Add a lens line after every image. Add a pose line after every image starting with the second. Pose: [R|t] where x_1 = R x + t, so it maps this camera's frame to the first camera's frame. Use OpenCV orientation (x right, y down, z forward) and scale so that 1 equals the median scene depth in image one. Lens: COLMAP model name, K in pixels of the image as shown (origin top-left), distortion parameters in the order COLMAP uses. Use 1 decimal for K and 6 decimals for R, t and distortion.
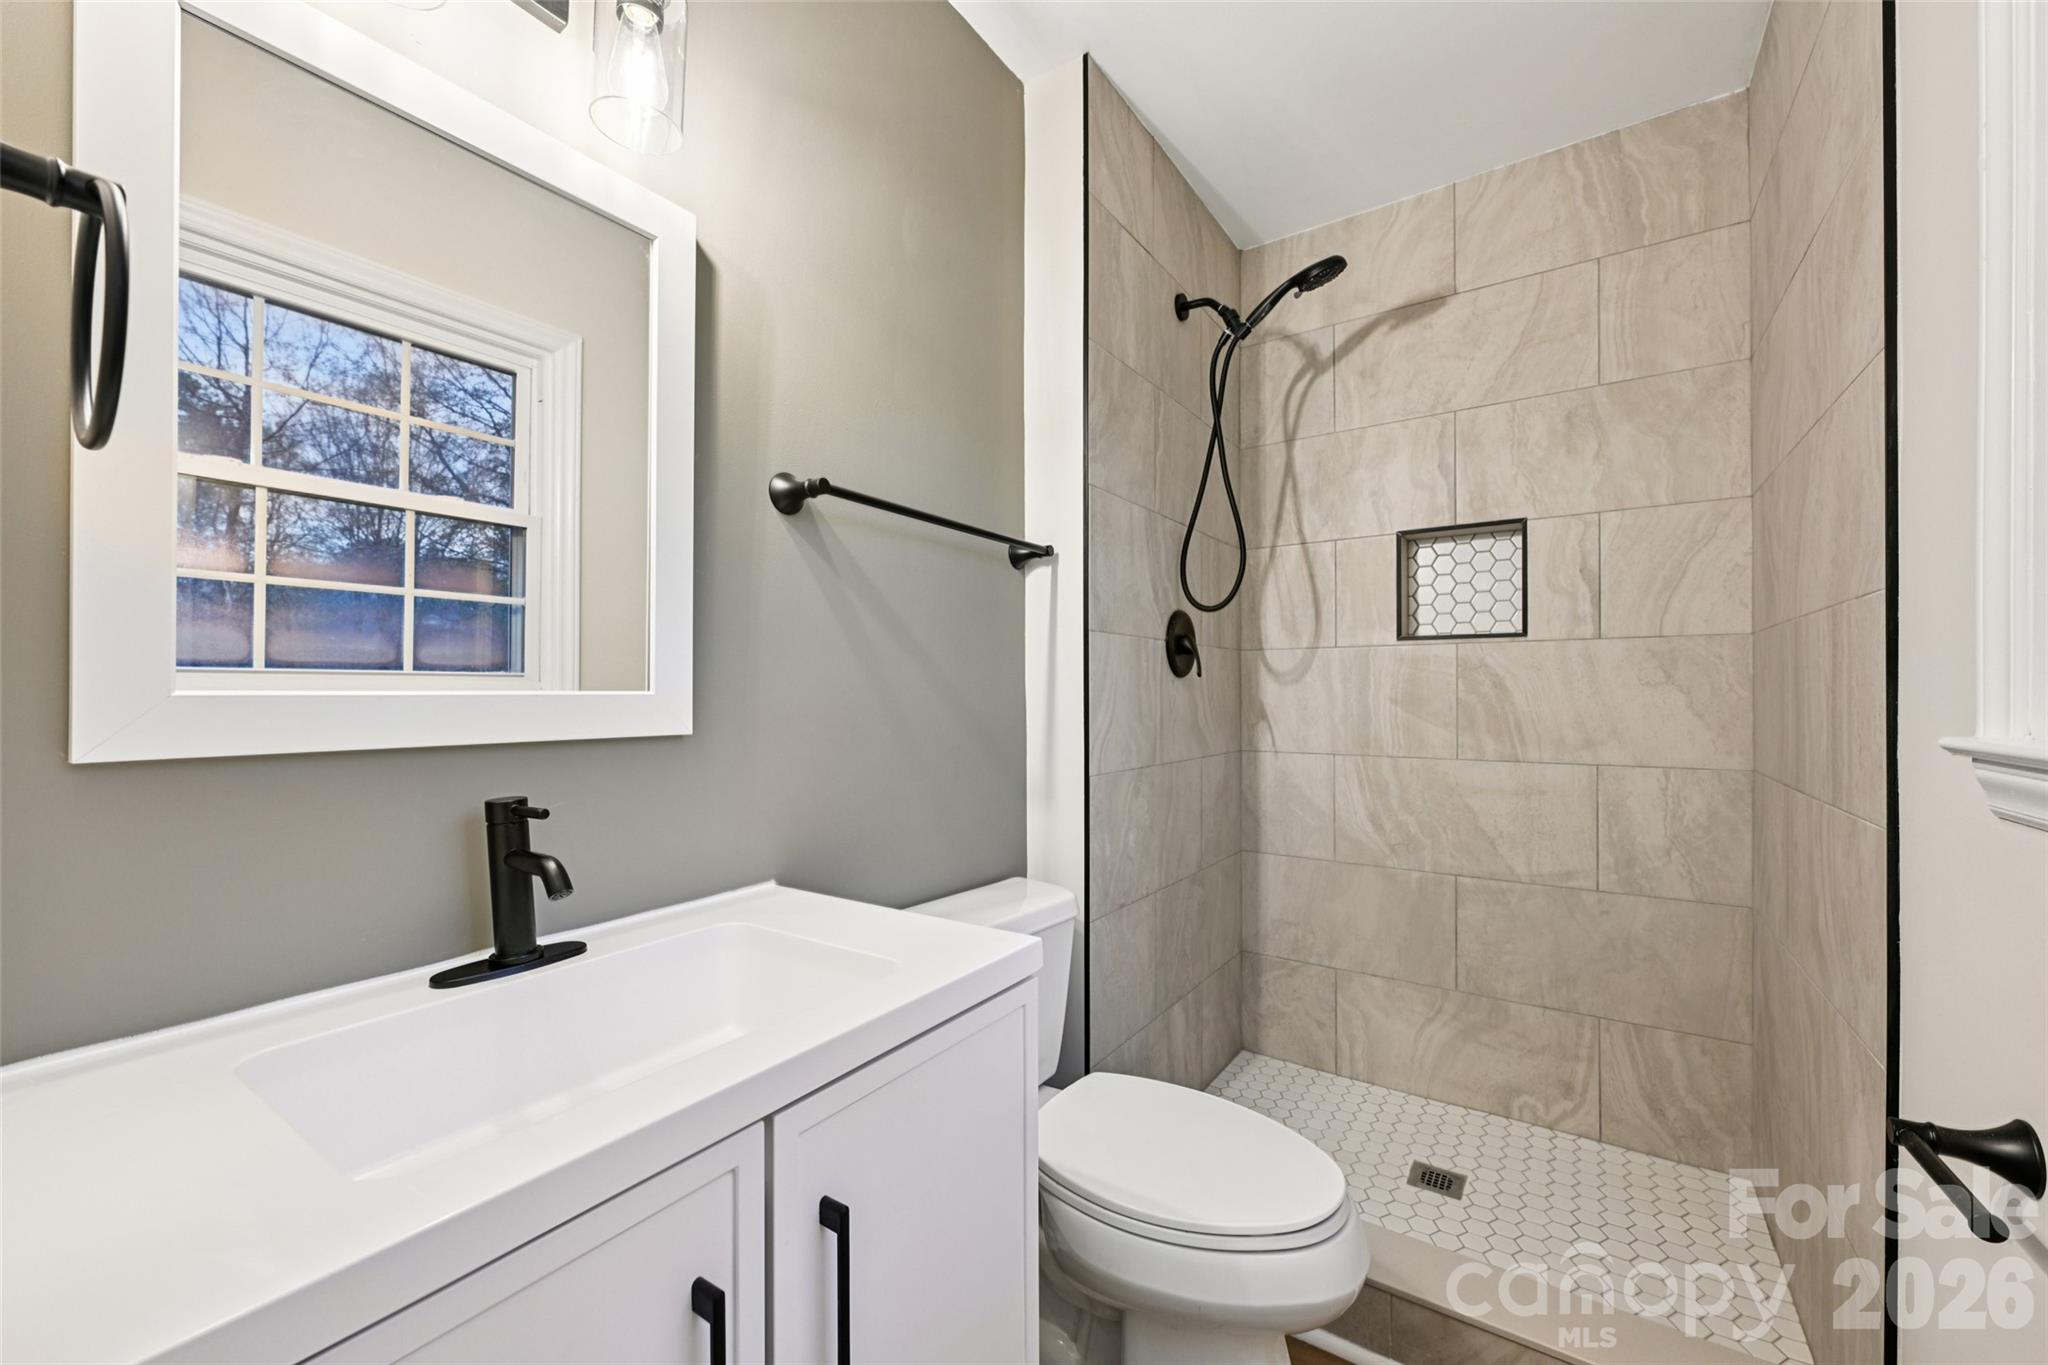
lens RADIAL K [[795.7, 0, 1014.9], [0, 795.7, 683.6], [0, 0, 1]] dist [0.001144, -0.000482]
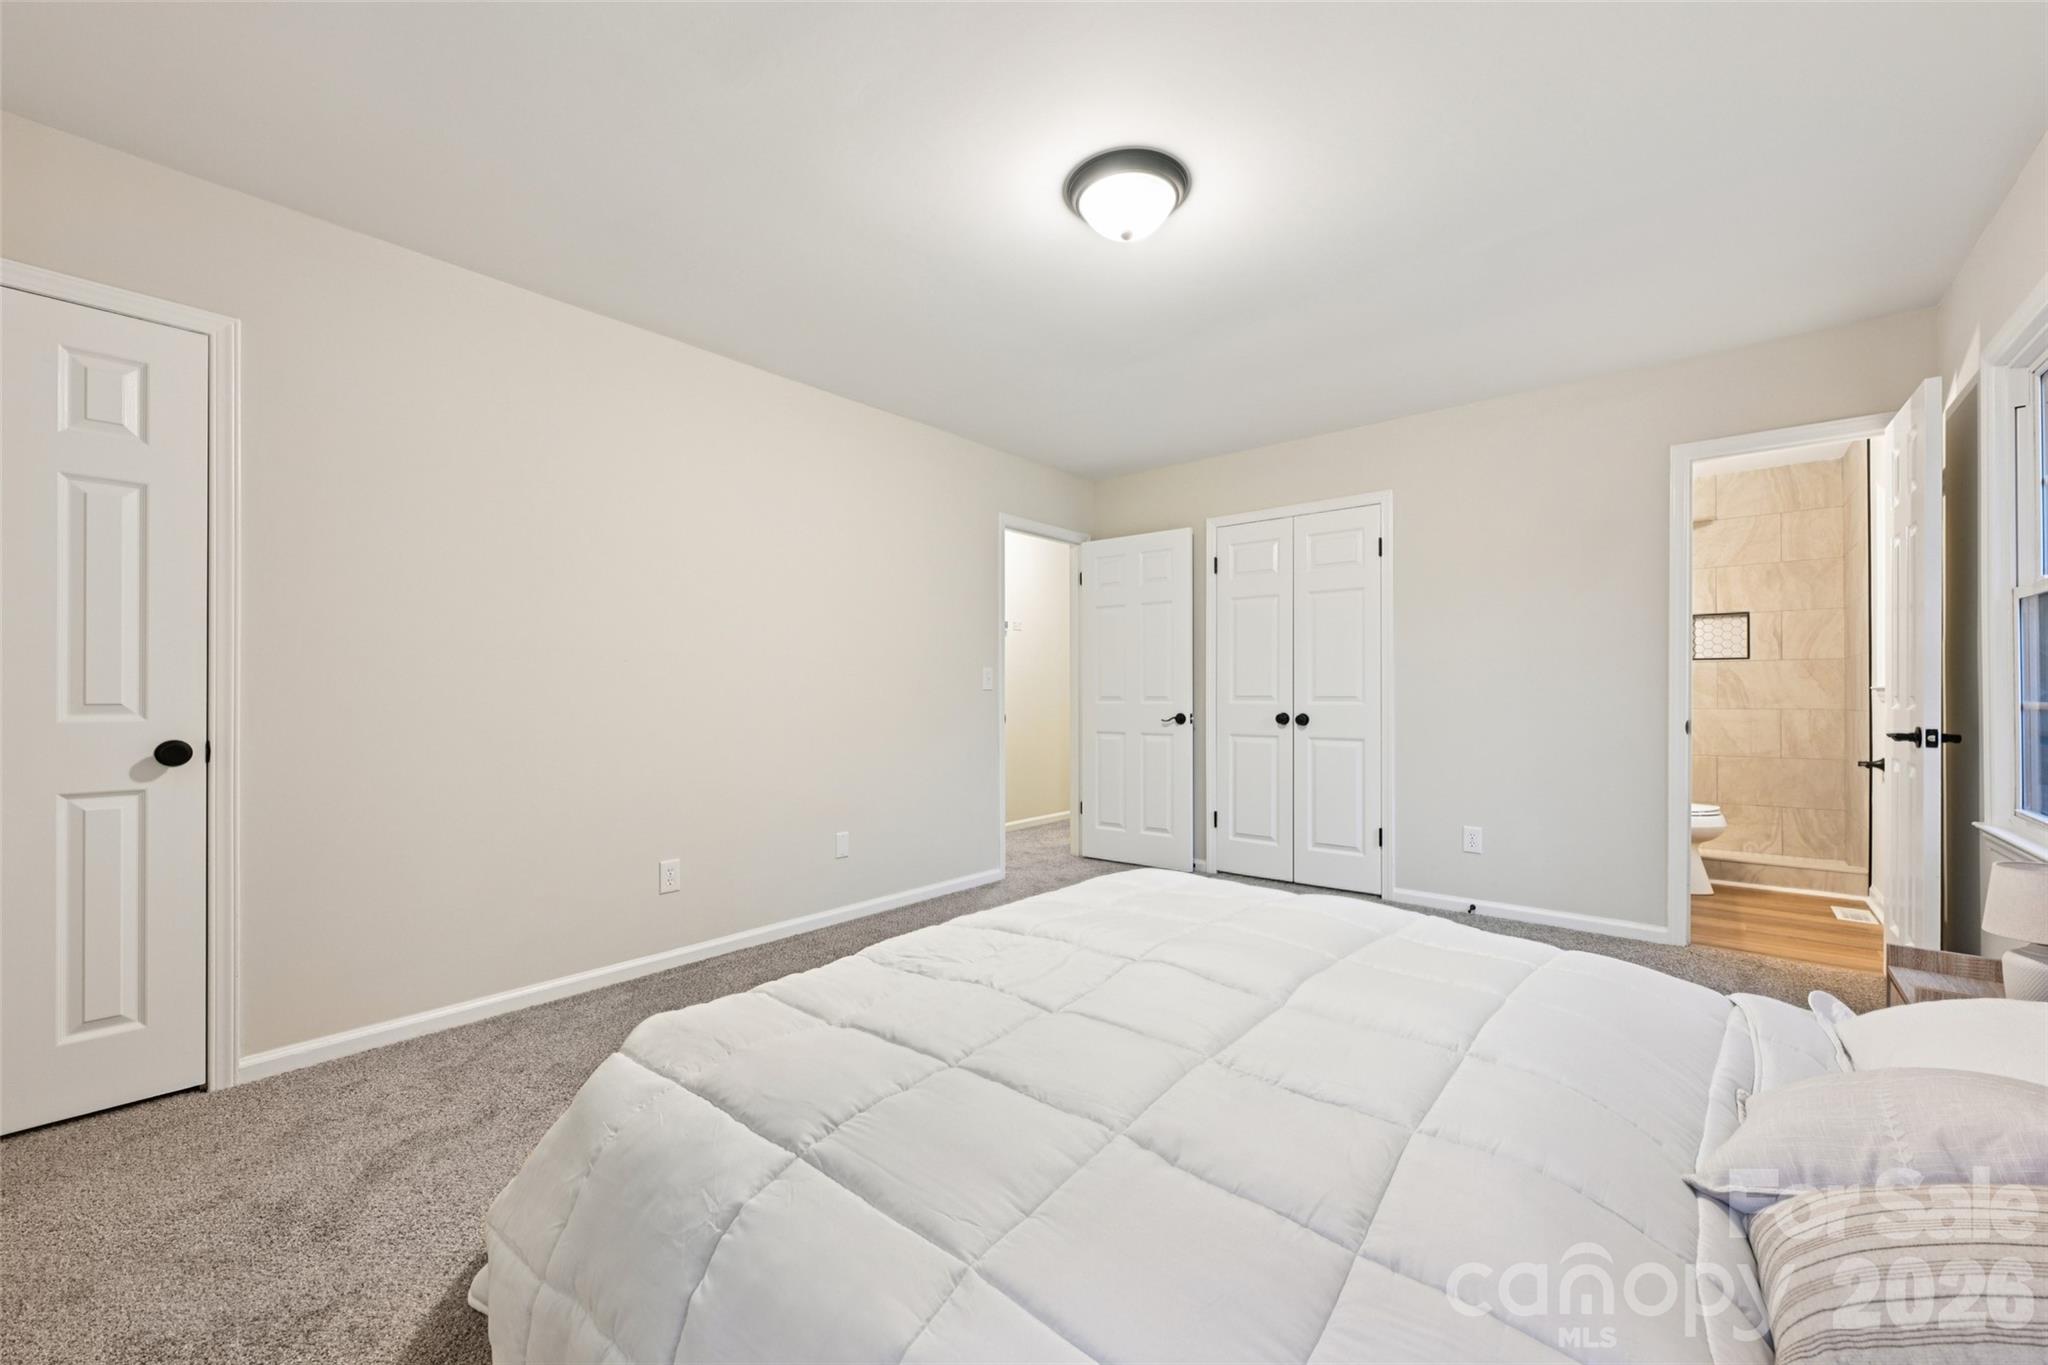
lens RADIAL K [[795.7, 0, 1020.2], [0, 795.7, 683.3], [0, 0, 1]] dist [0.001144, -0.000482]
pose [[0.994325, -0.008838, -0.106015, -1.428491], [0.009717, 0.999923, 0.007781, -0.025367], [0.105938, -0.008767, 0.994334, -1.804492]]
